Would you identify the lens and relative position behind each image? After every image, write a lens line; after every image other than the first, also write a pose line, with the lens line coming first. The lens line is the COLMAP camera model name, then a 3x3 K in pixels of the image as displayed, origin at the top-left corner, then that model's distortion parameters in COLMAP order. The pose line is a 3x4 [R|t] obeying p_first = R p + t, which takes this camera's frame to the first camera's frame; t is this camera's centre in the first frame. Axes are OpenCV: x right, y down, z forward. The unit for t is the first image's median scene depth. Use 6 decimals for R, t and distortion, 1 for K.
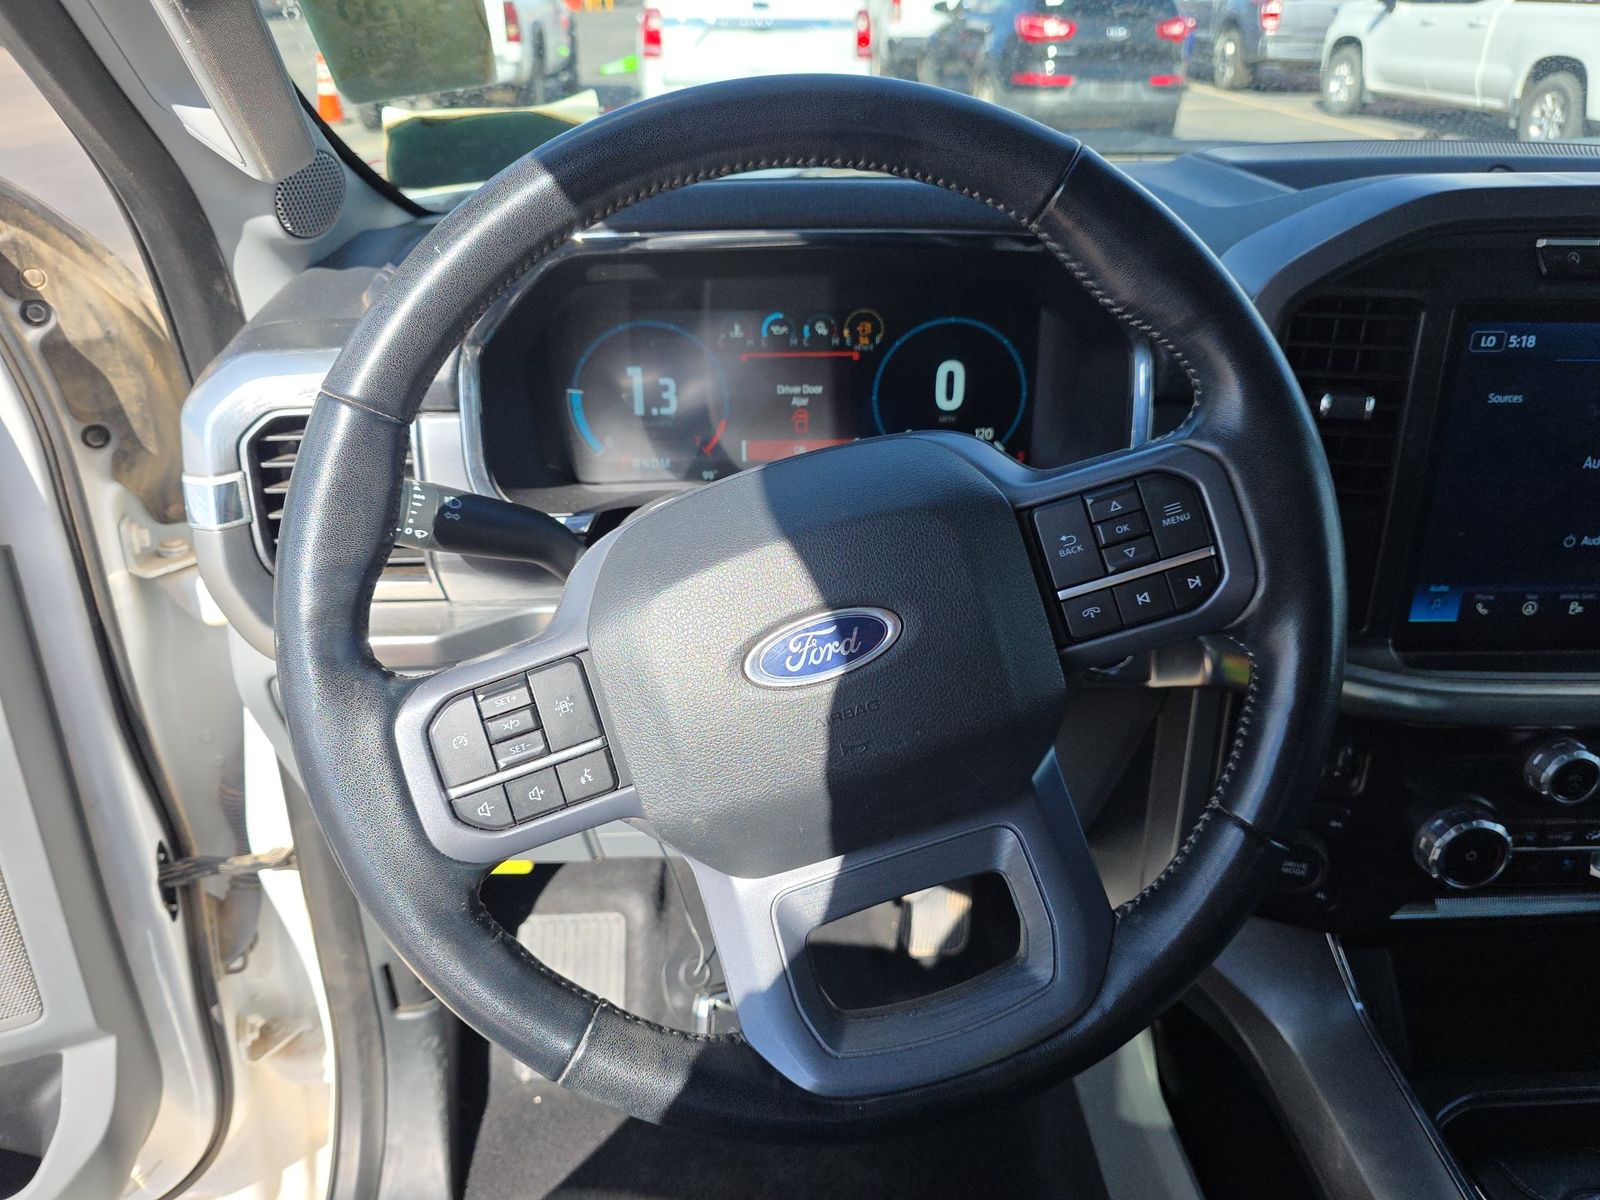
lens RADIAL K [[1082.9, 0, 796.1], [0, 1082.9, 613.8], [0, 0, 1]] dist [0.042749, -0.046748]
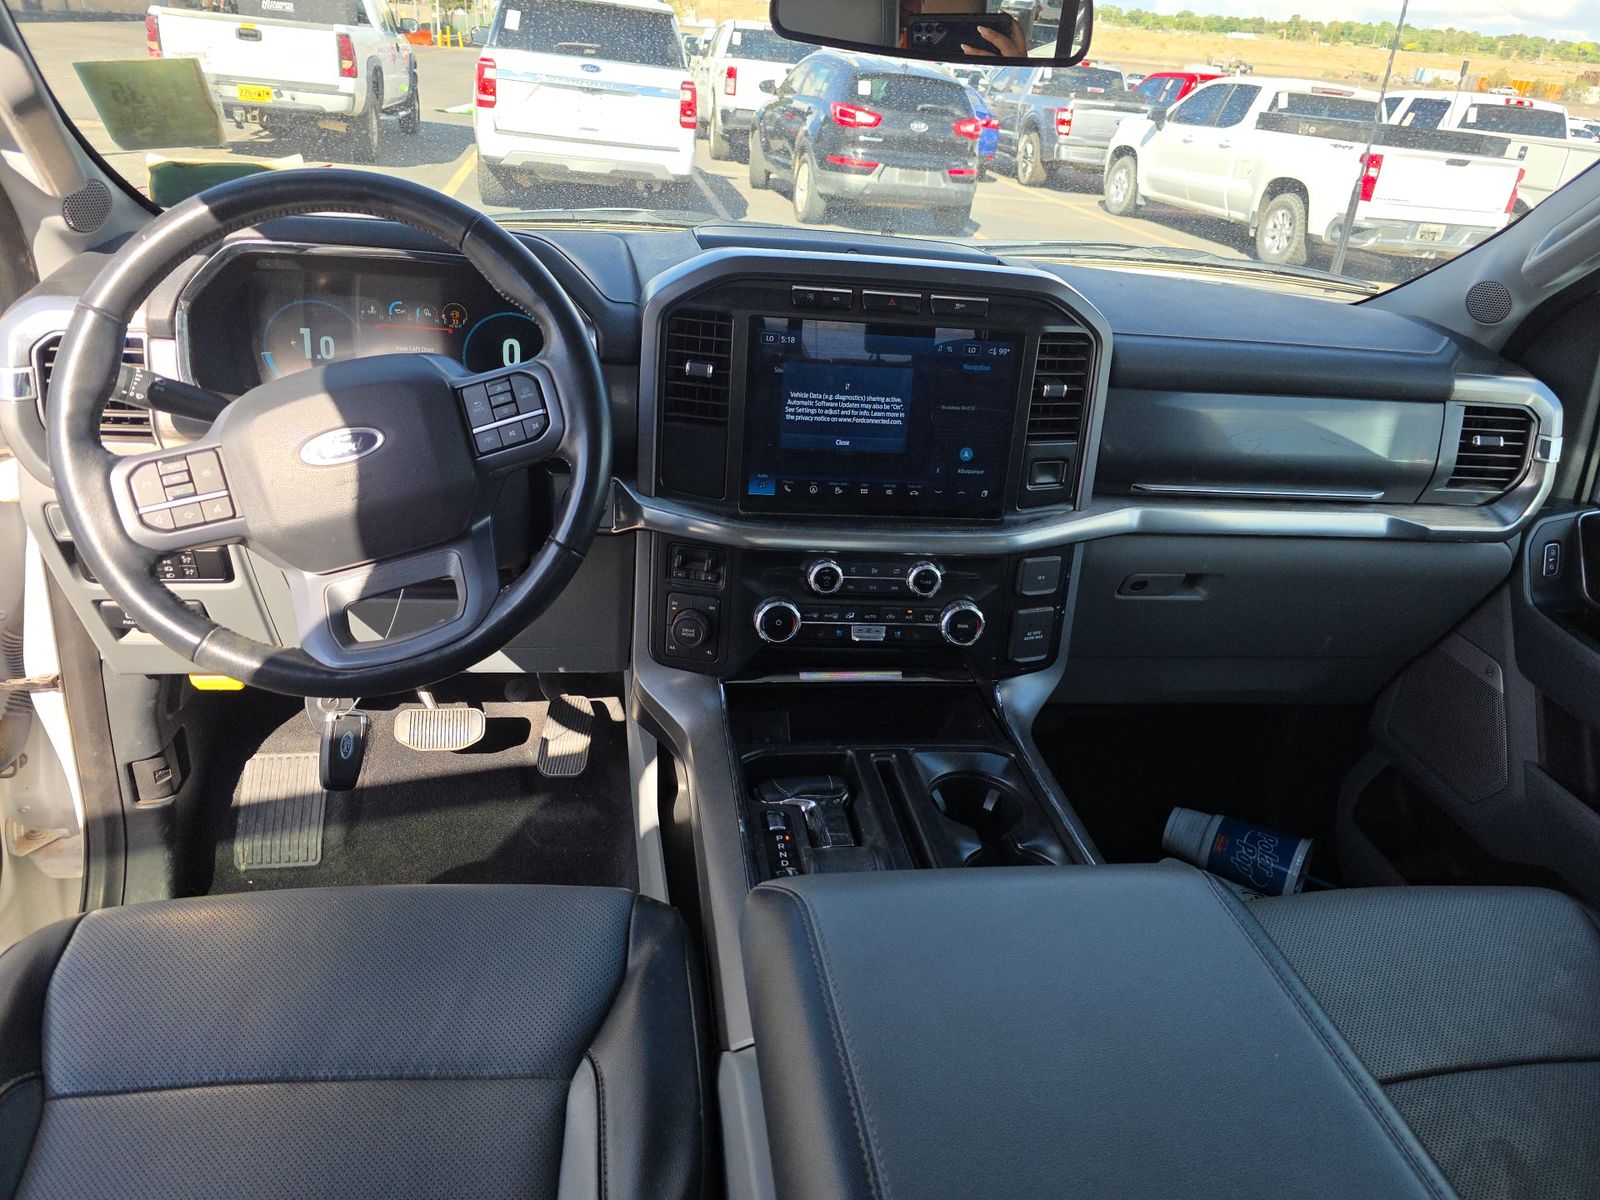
lens RADIAL K [[1071.9, 0, 806.6], [0, 1071.9, 613.1], [0, 0, 1]] dist [0.053392, -0.048488]
pose [[0.987915, 0.025378, 0.152902, 0.347713], [-0.018306, 0.998704, -0.047484, 0.254609], [-0.153909, 0.044111, 0.987100, -0.671109]]
